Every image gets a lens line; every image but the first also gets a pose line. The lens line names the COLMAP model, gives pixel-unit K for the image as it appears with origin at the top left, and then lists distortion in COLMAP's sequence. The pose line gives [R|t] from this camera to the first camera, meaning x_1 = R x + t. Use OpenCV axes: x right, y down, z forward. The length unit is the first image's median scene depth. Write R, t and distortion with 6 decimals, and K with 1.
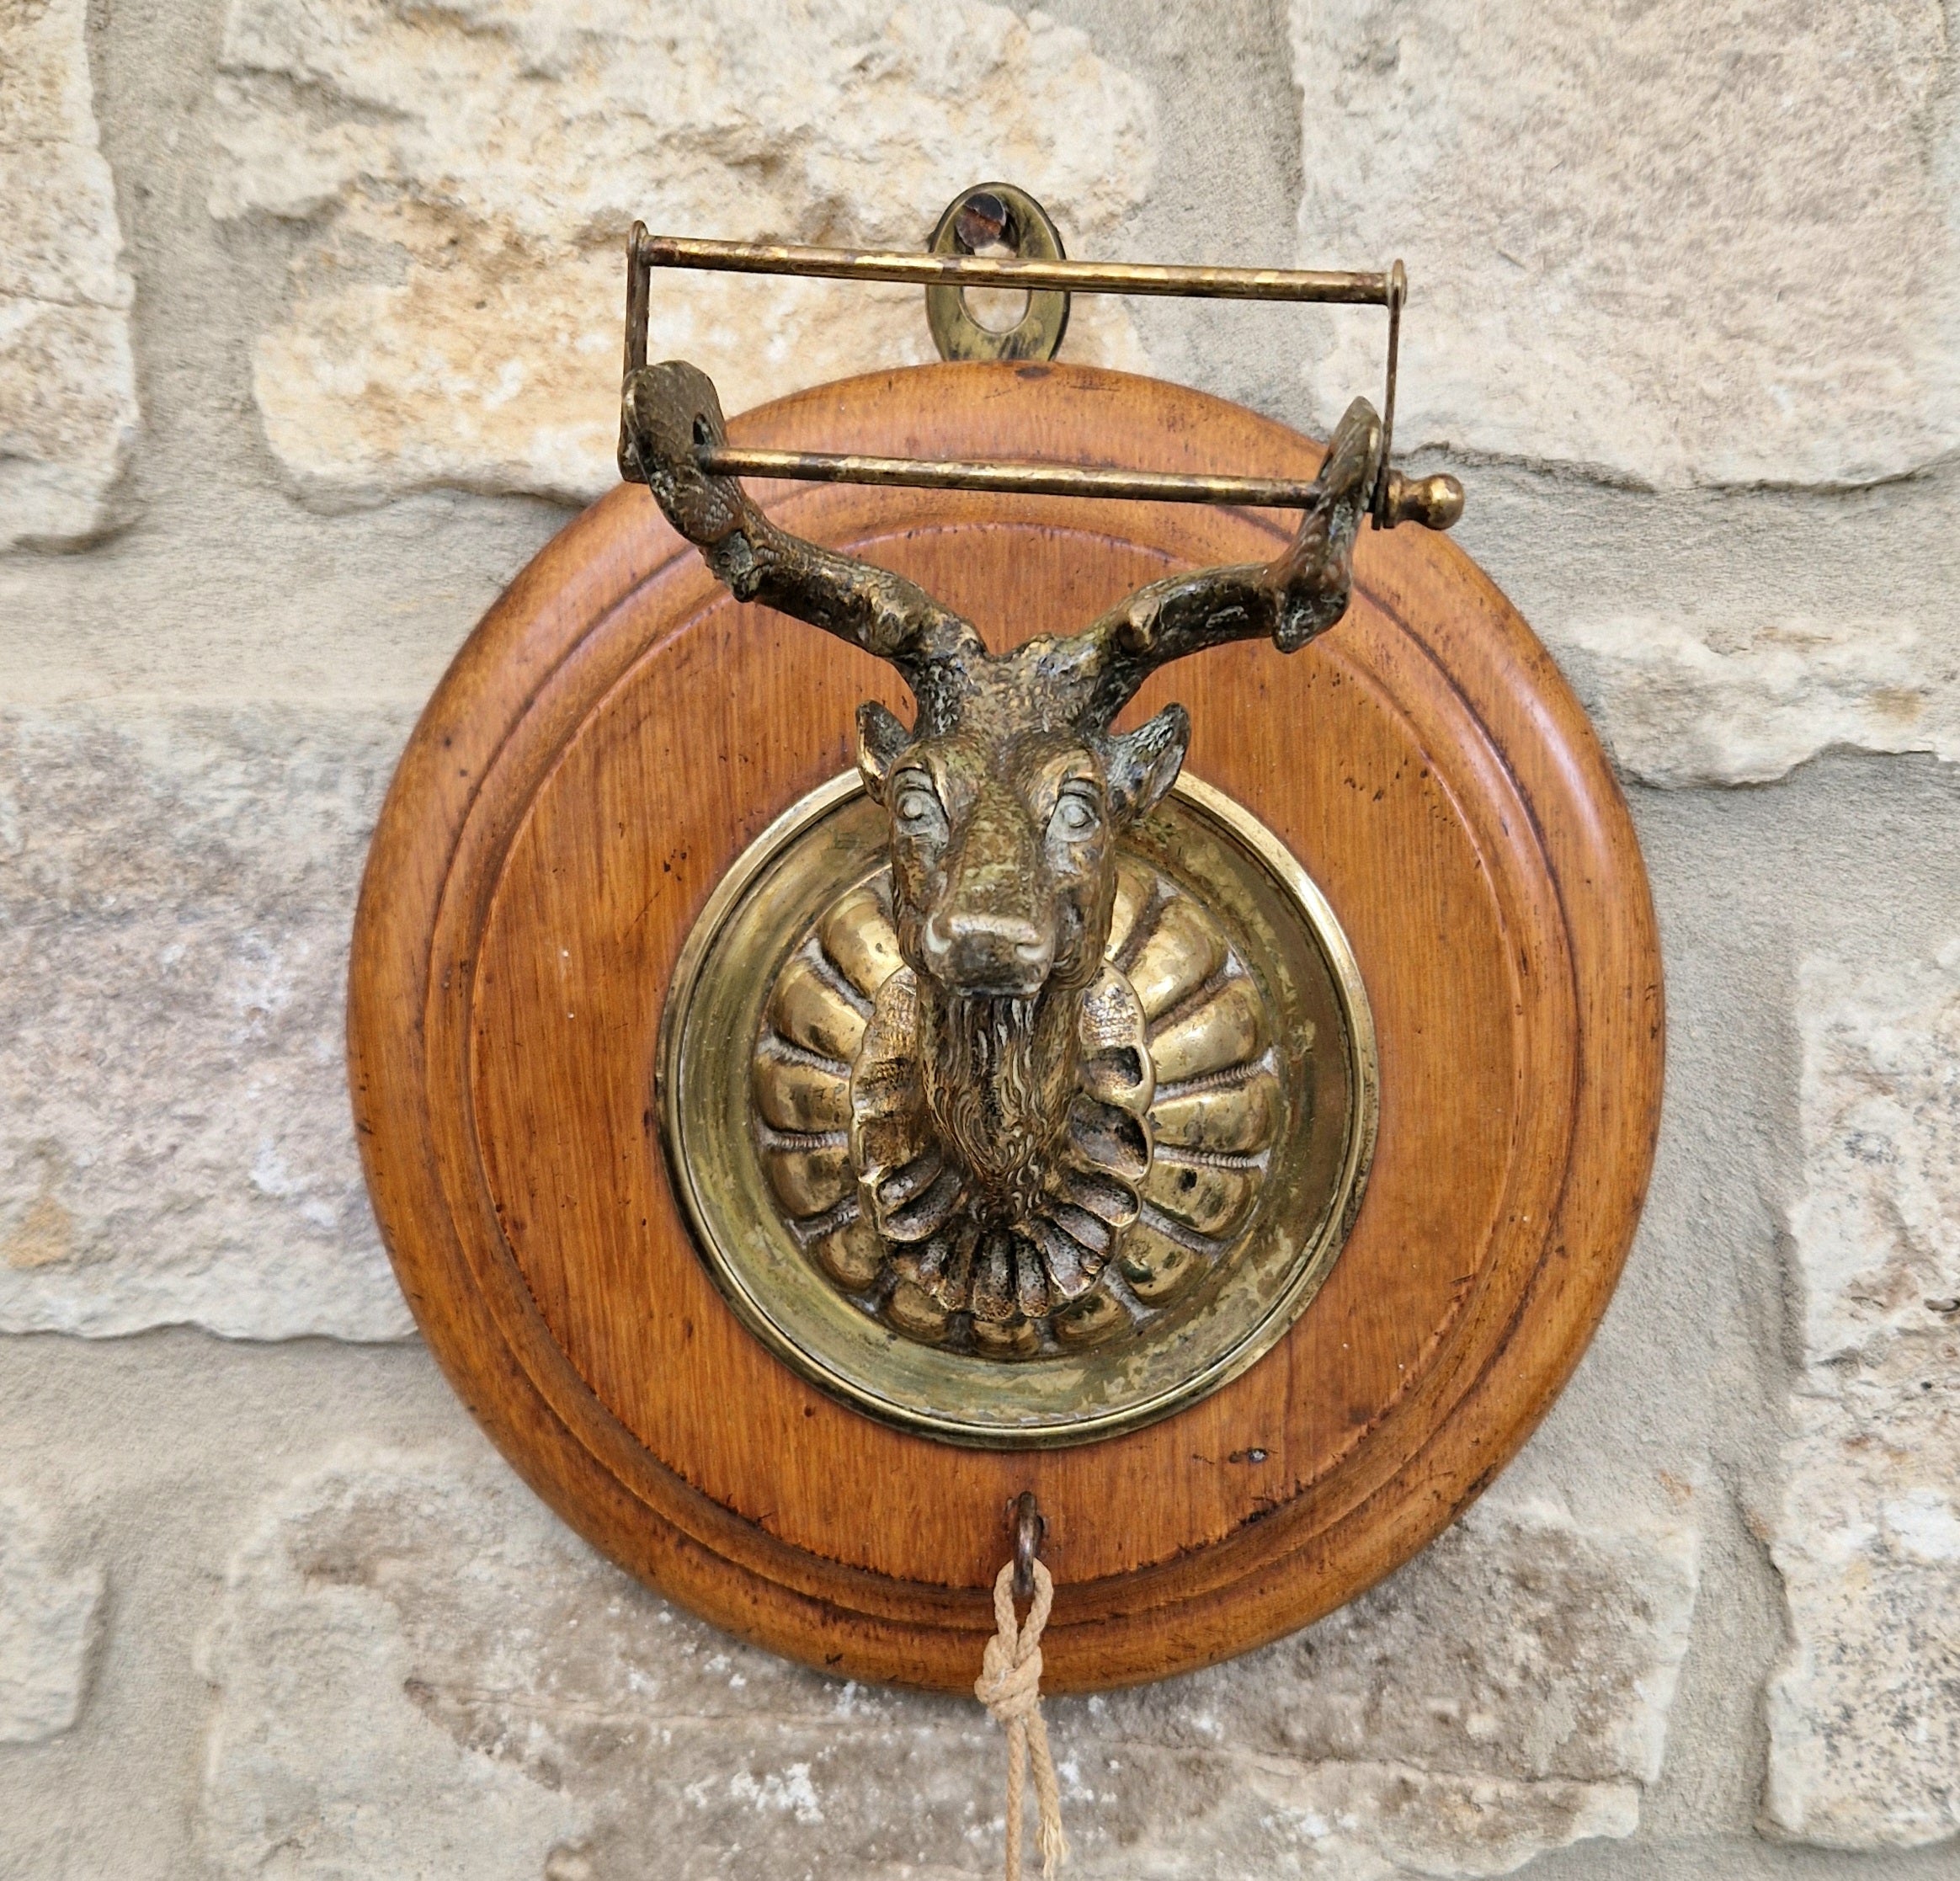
lens RADIAL K [[2353.6, 0, 998.1], [0, 2353.6, 1142.1], [0, 0, 1]] dist [0.030984, 0.000000]
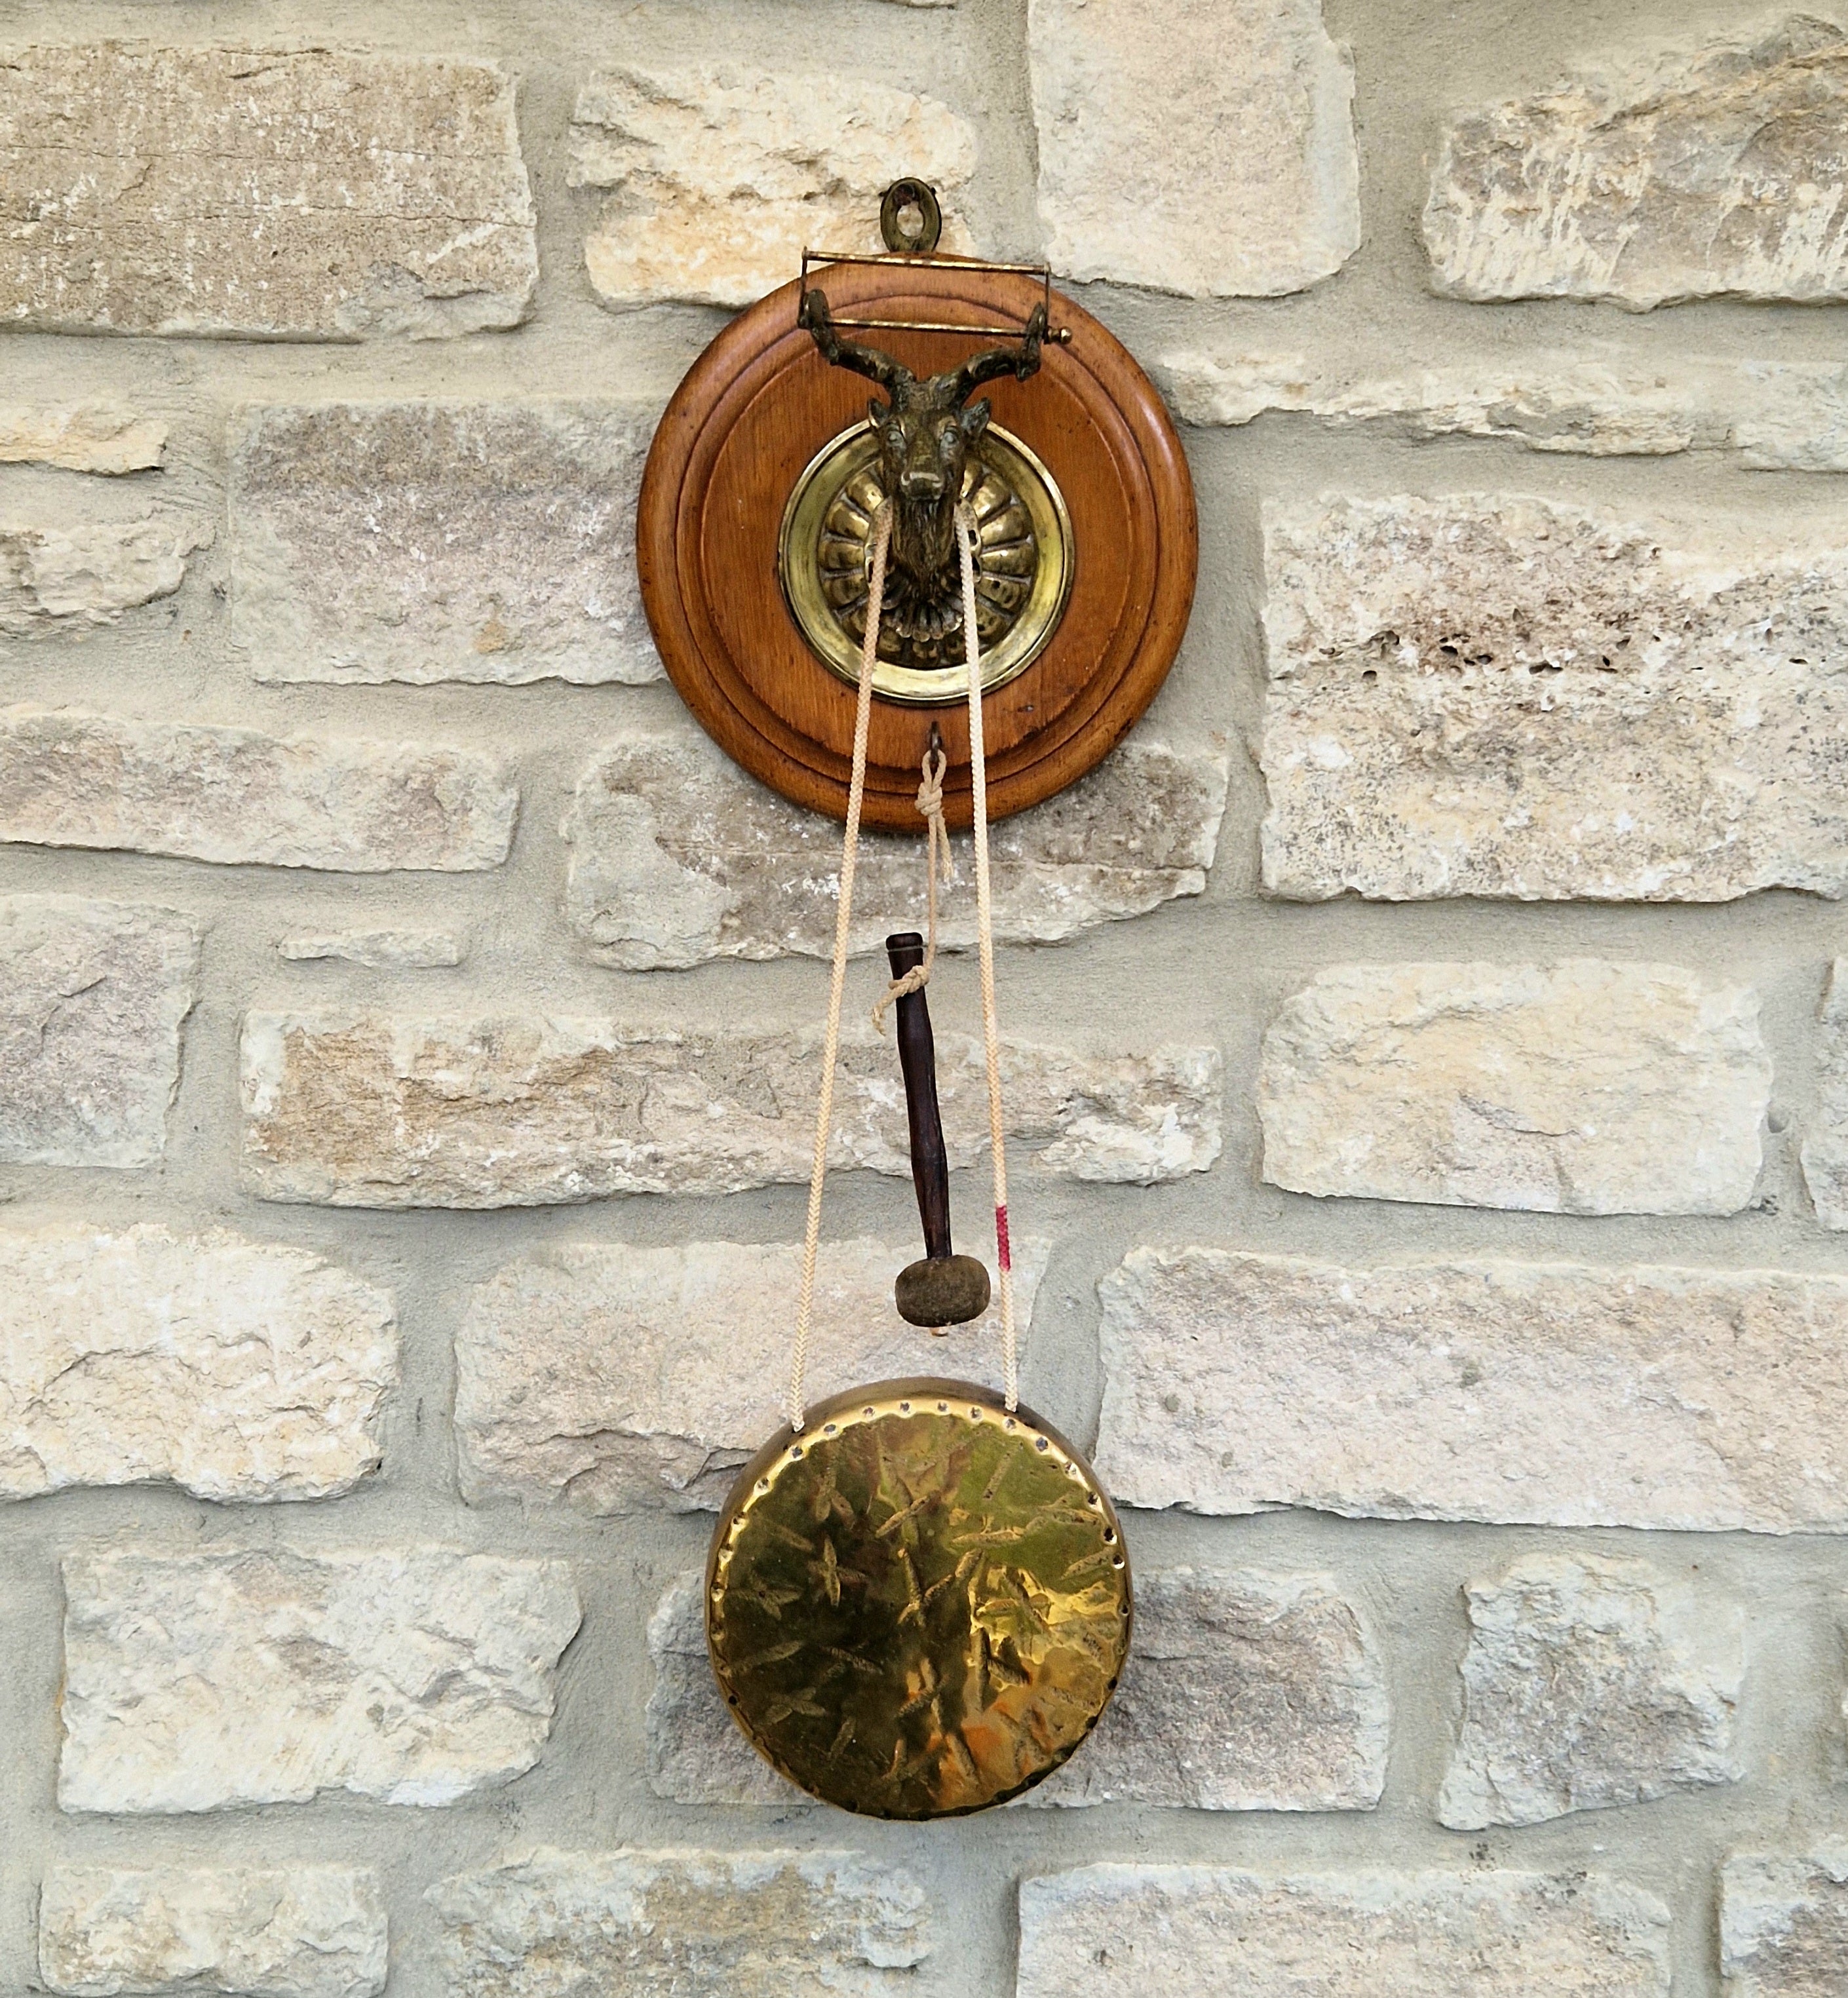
lens RADIAL K [[3387.7, 0, 973.4], [0, 3387.7, 1032.5], [0, 0, 1]] dist [0.093225, 0.000000]
pose [[0.998681, -0.022107, 0.046351, -0.109689], [0.021133, 0.999548, 0.021402, 0.369595], [-0.046803, -0.020395, 0.998696, -2.344929]]
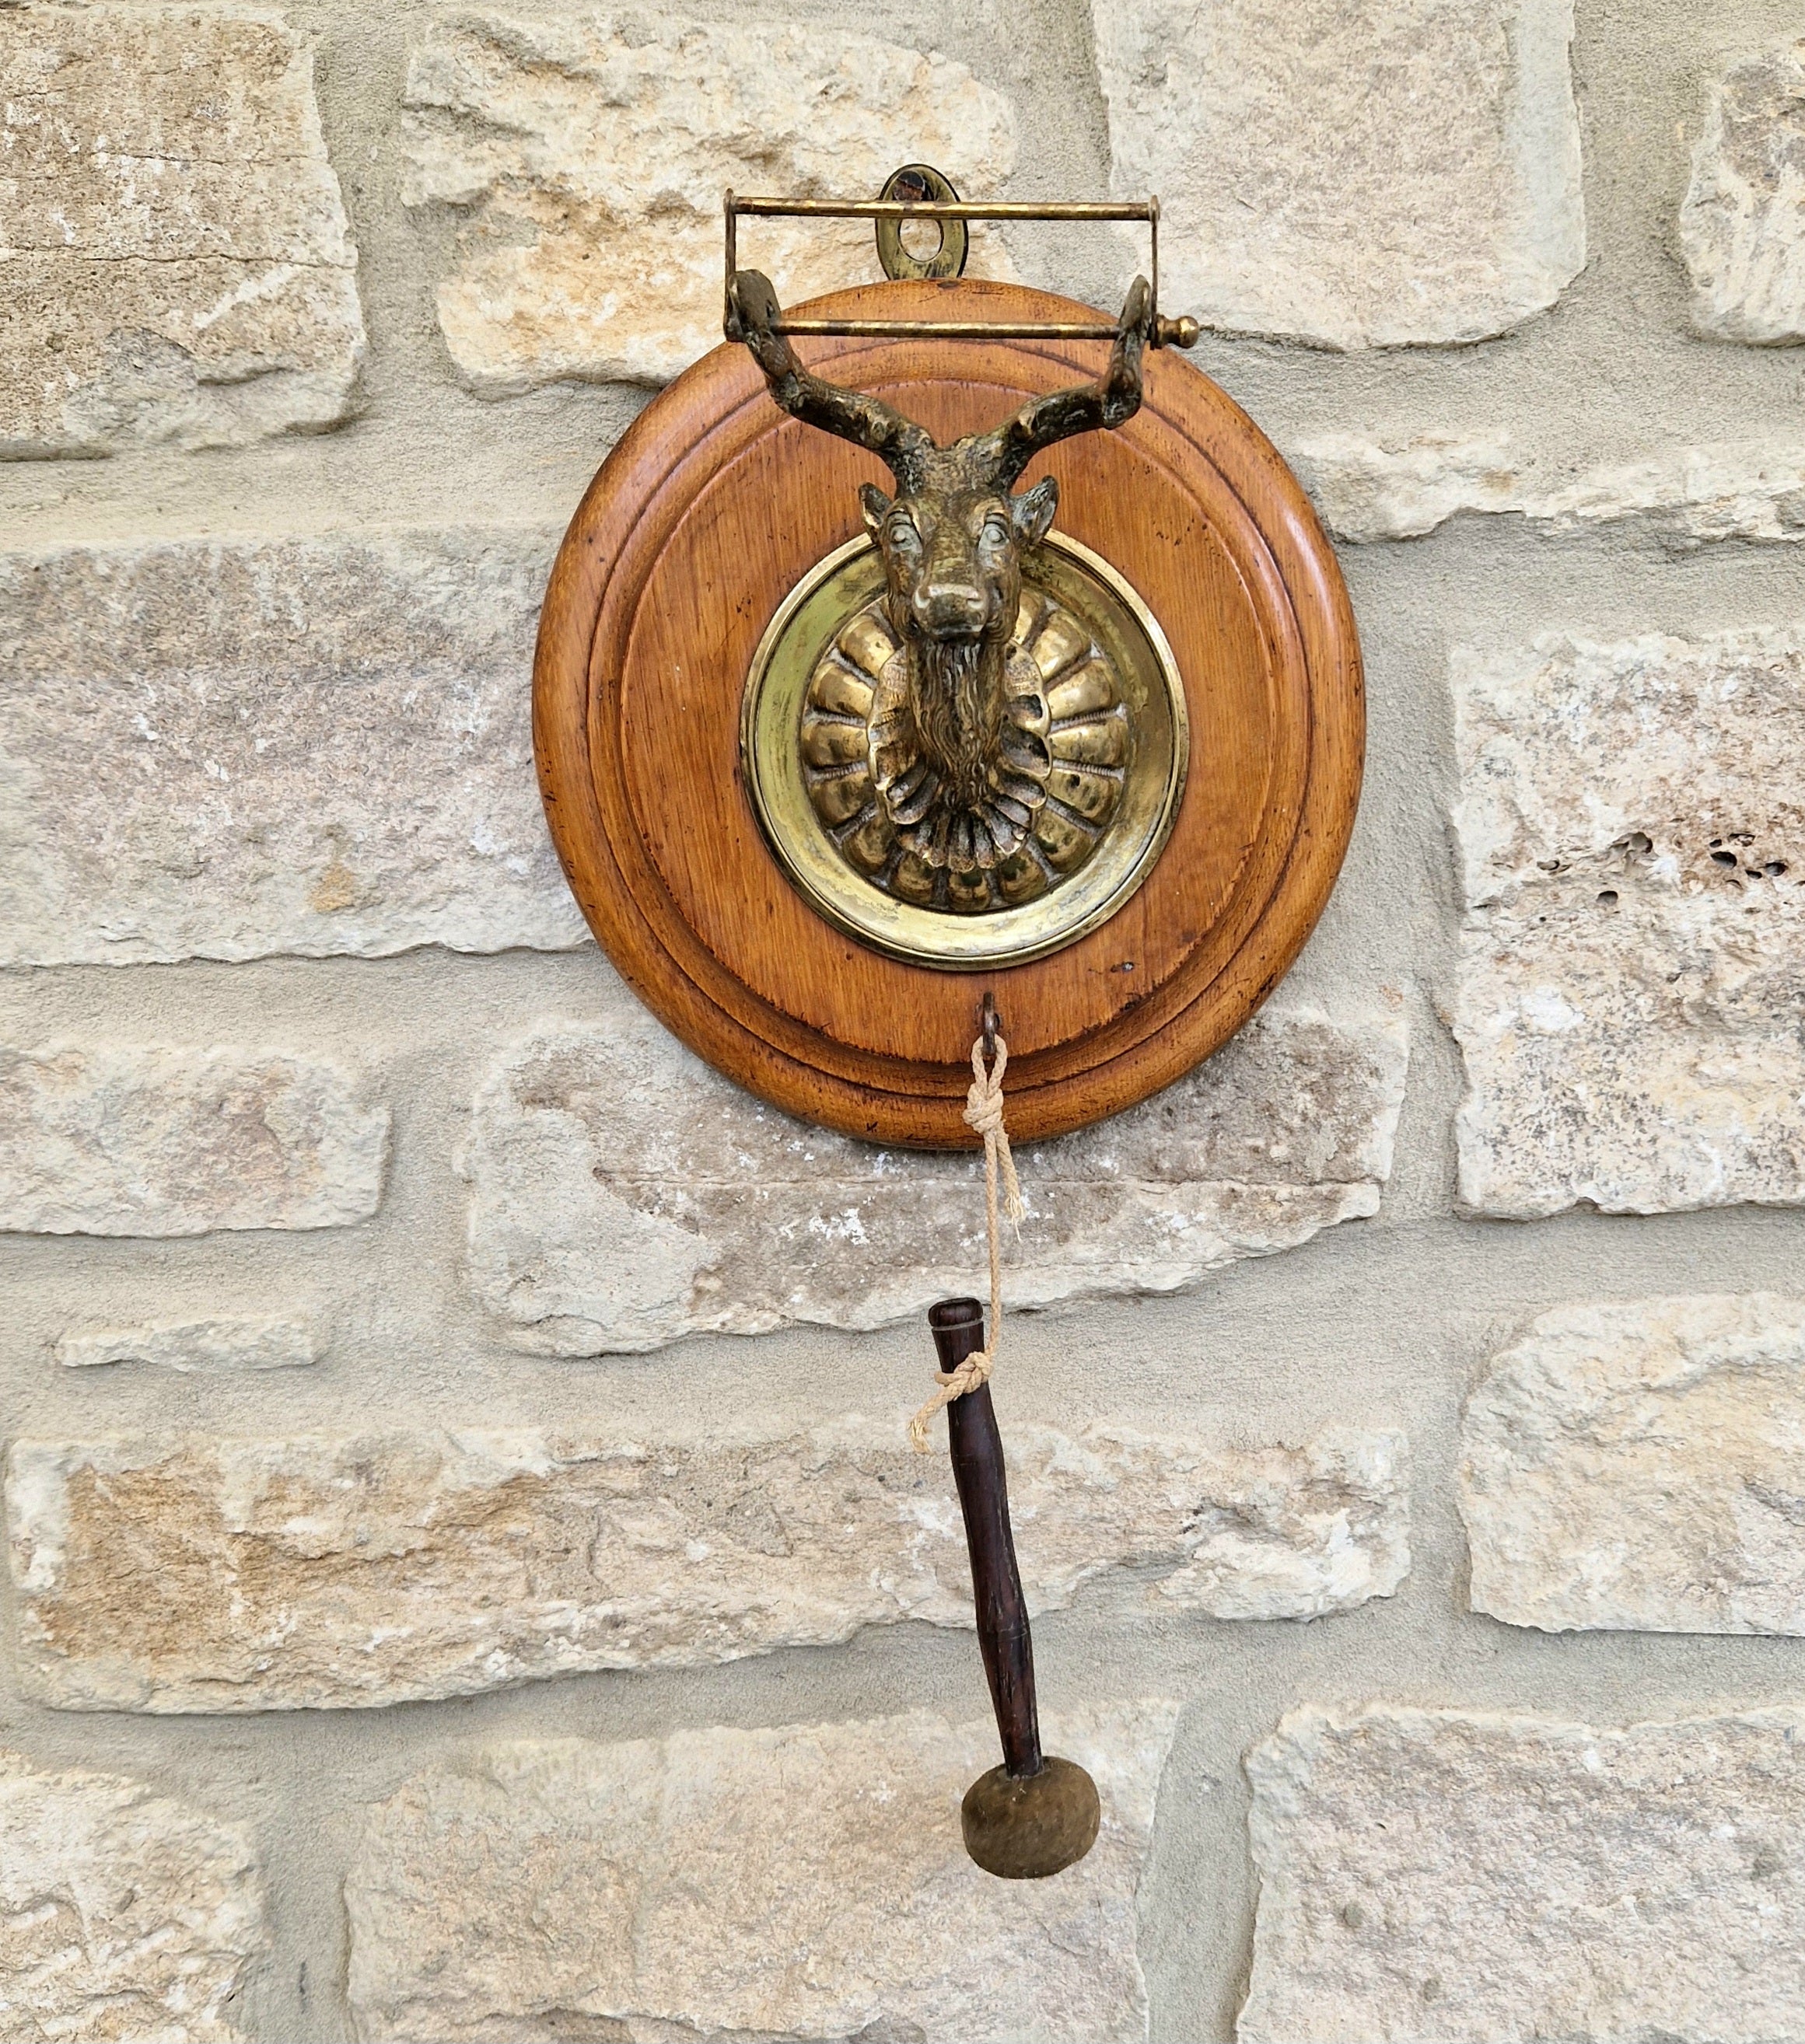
lens RADIAL K [[2111.2, 0, 1053.7], [0, 2111.2, 1169.3], [0, 0, 1]] dist [0.044274, 0.000000]
pose [[0.996263, -0.061786, 0.060355, -0.035255], [0.059049, 0.997189, 0.046117, 0.192093], [-0.063035, -0.042381, 0.997111, -0.428761]]
